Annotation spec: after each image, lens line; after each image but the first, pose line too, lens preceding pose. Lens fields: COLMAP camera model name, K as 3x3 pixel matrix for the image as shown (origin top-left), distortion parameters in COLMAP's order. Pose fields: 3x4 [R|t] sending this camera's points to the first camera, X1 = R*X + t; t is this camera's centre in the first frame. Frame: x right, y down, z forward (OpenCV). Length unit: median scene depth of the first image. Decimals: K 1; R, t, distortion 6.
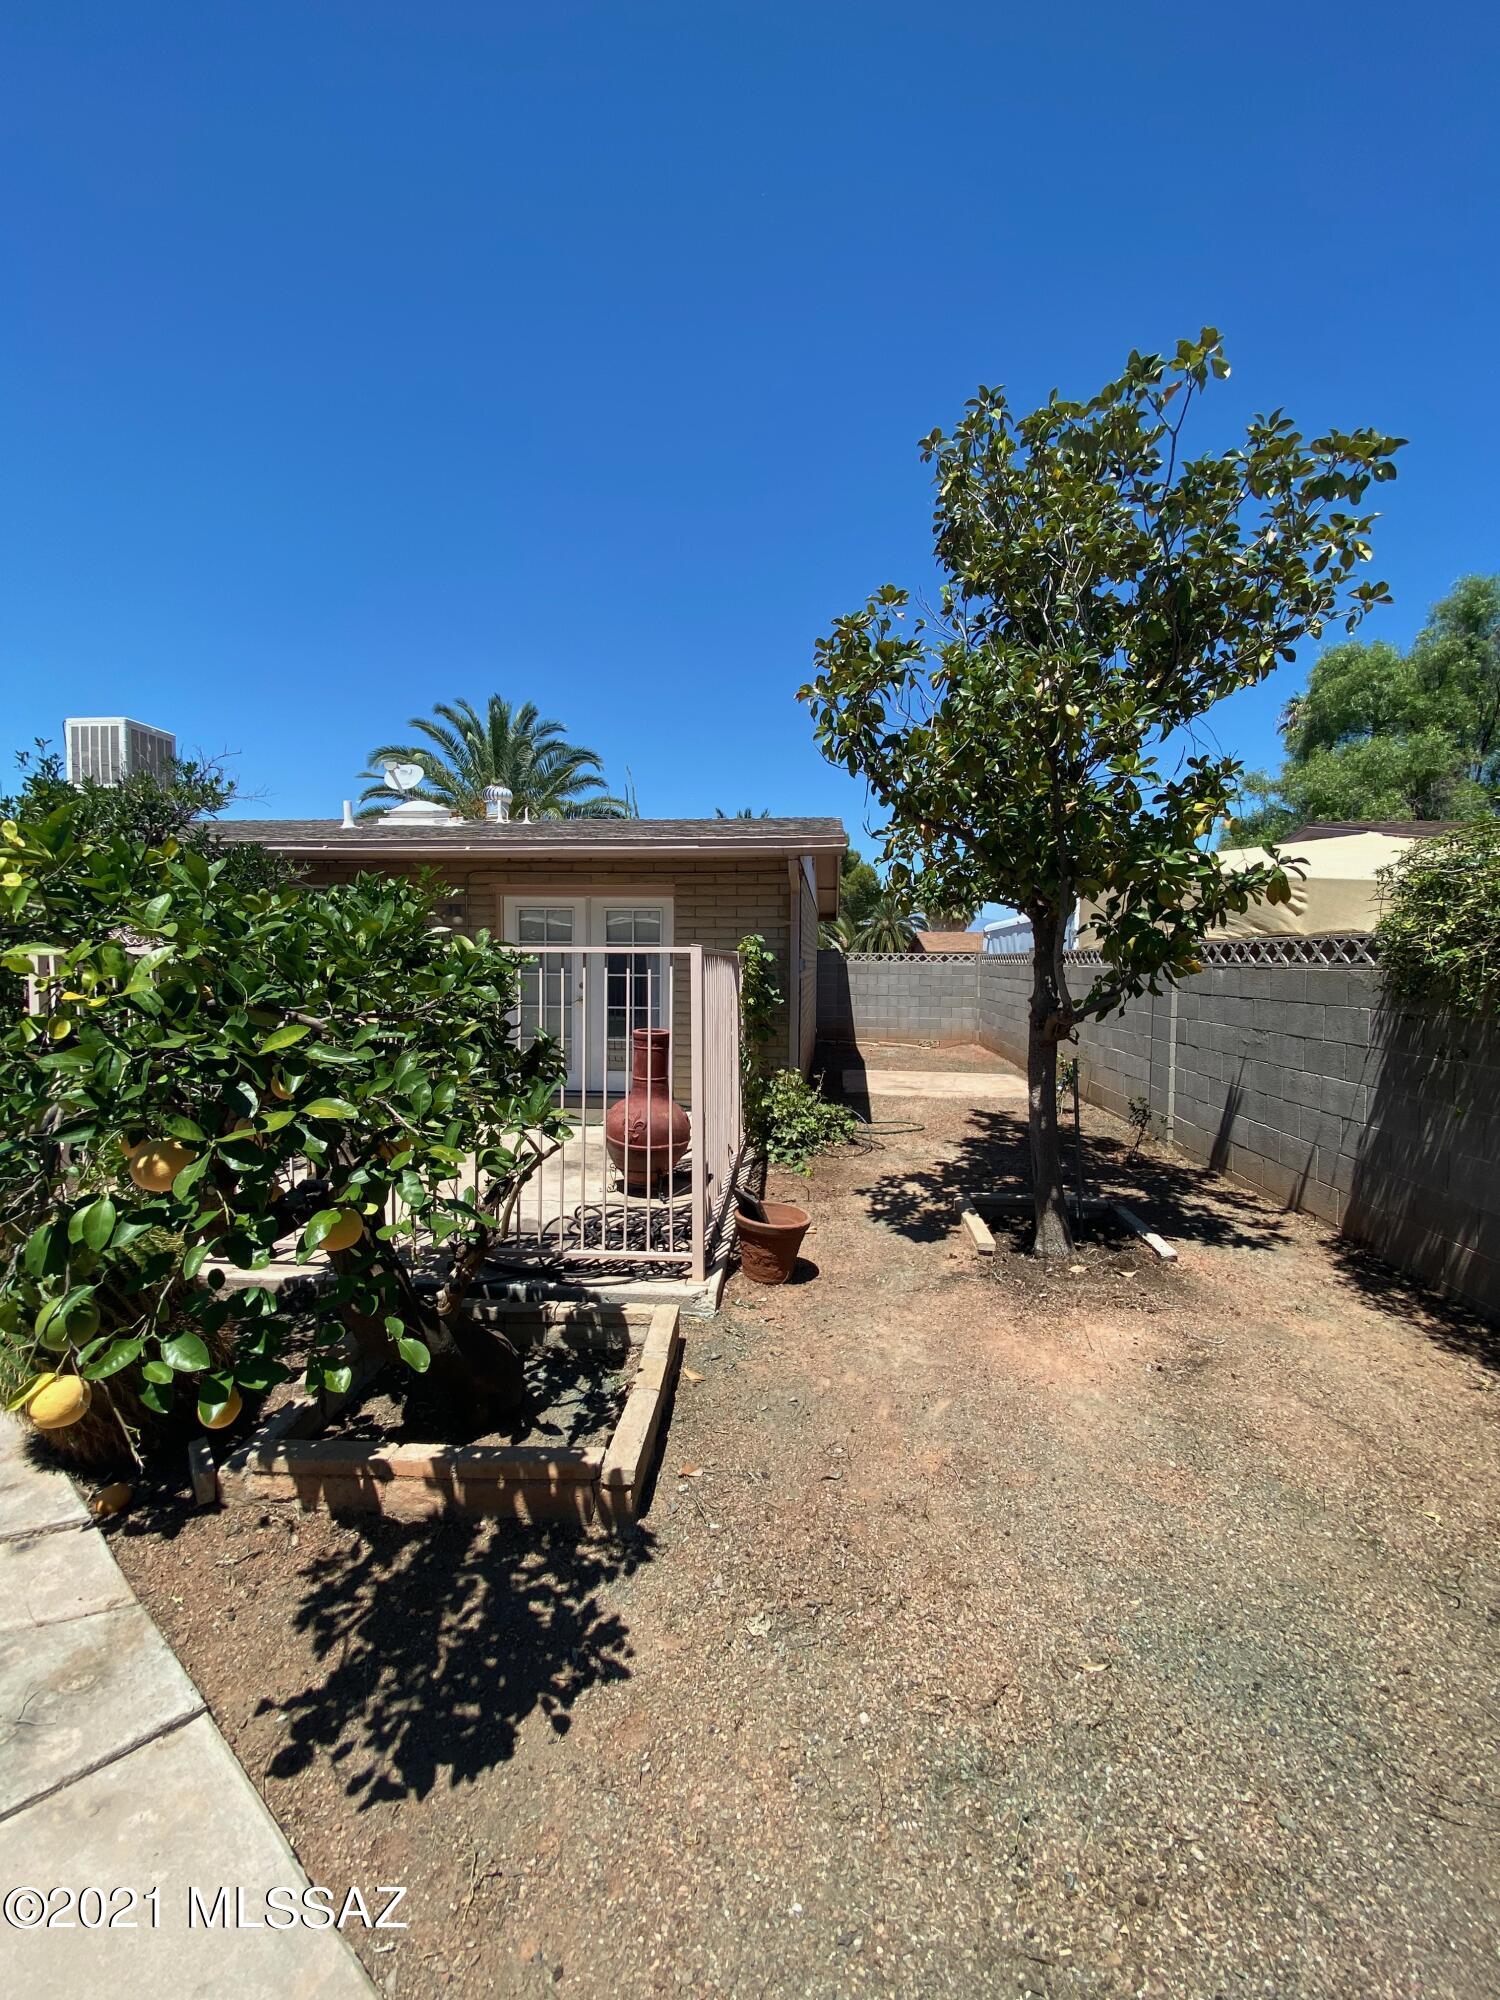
lens RADIAL K [[813.4, 0, 738.8], [0, 813.4, 997.4], [0, 0, 1]] dist [0.041853, -0.034756]
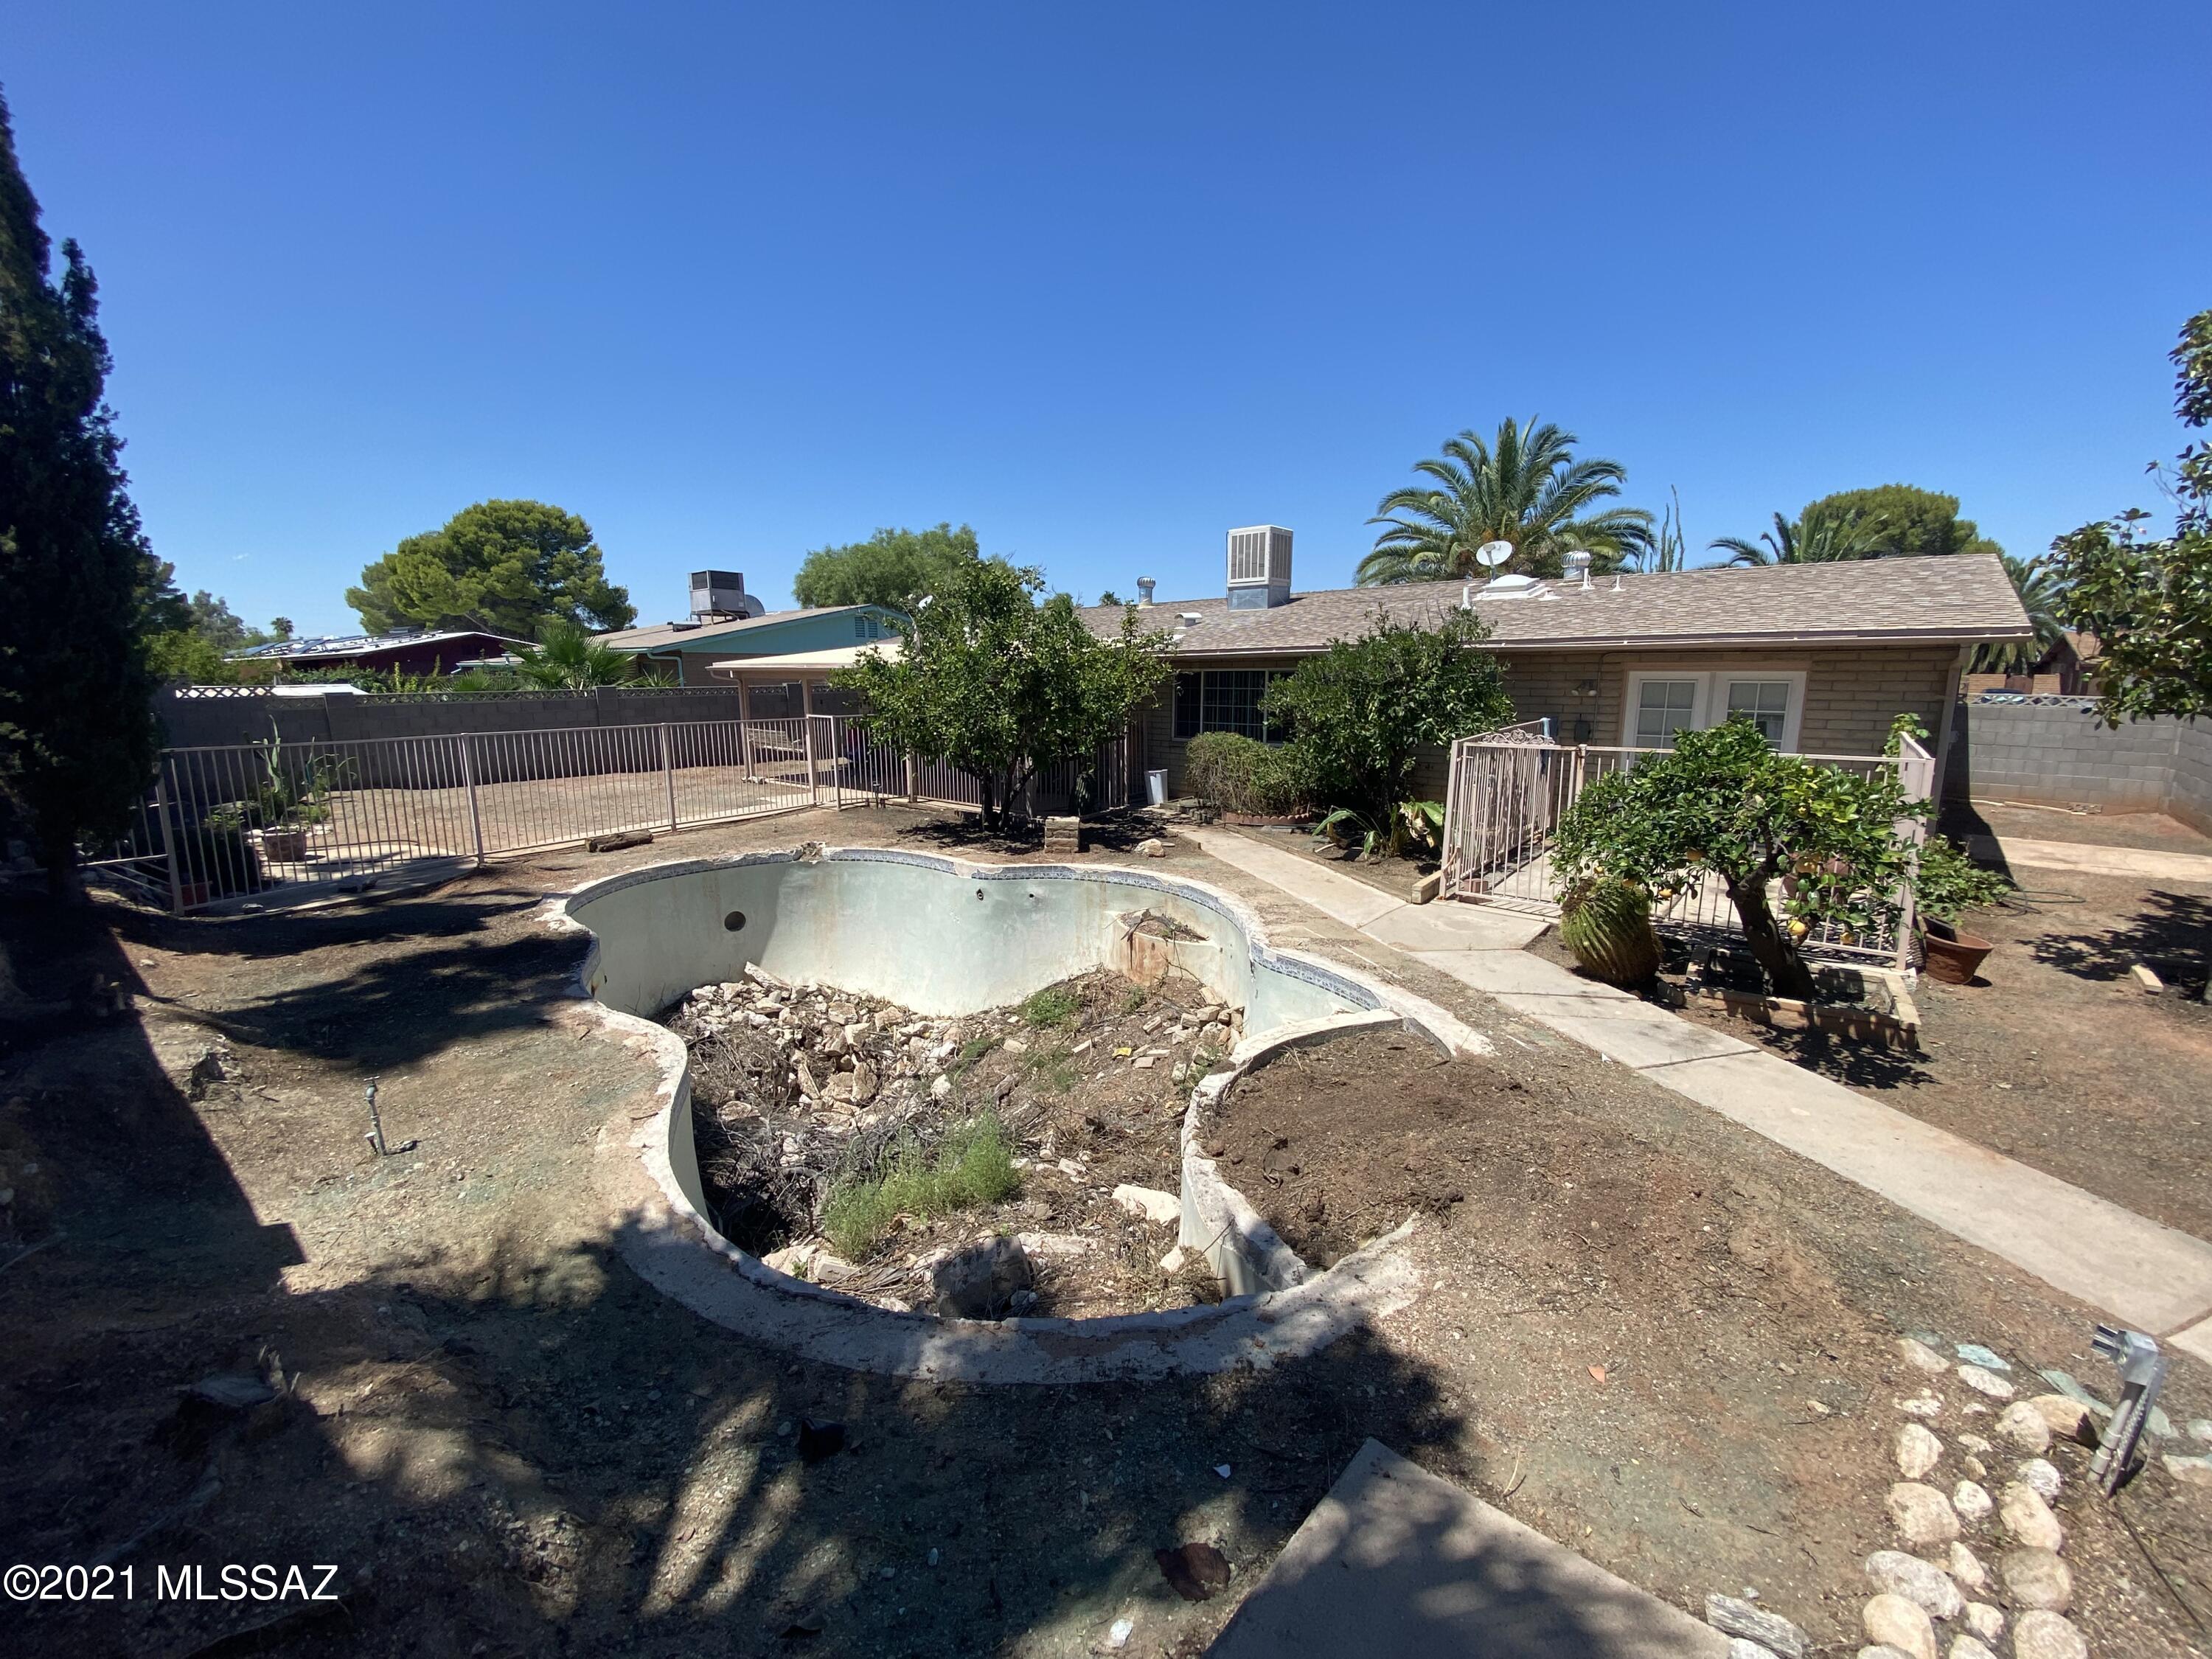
lens RADIAL K [[896.5, 0, 1107.1], [0, 896.5, 824.1], [0, 0, 1]] dist [0.027652, -0.024193]
pose [[0.831565, 0.082554, -0.549258, -0.230559], [-0.012777, 0.991474, 0.129675, -0.081814], [0.555280, -0.100815, 0.825530, -0.742657]]
